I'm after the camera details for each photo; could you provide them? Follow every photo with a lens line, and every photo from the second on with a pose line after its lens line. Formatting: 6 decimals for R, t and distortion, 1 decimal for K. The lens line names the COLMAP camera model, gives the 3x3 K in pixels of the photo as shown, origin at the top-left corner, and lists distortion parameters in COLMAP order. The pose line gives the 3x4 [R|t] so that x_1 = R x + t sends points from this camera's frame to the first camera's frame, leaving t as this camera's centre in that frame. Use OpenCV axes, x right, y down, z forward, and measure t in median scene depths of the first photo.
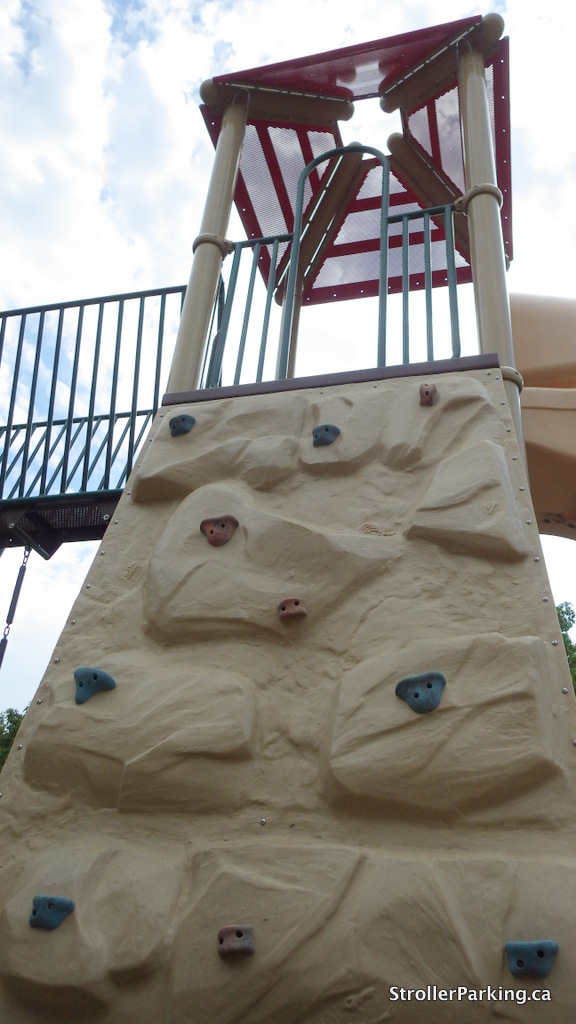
lens RADIAL K [[738.3, 0, 290.1], [0, 738.3, 529.1], [0, 0, 1]] dist [-0.002017, -0.000839]
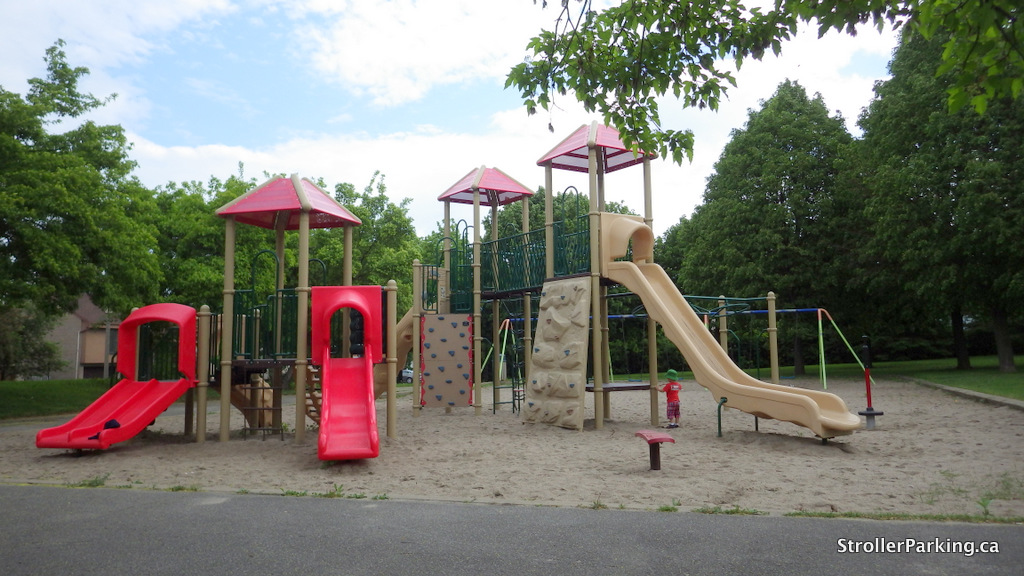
lens RADIAL K [[738.3, 0, 512.0], [0, 738.3, 288.0], [0, 0, 1]] dist [-0.002017, -0.000839]
pose [[0.739147, -0.126586, -0.661541, 3.954614], [0.396528, 0.875716, 0.275476, -2.152320], [0.544451, -0.465937, 0.697478, -3.416885]]
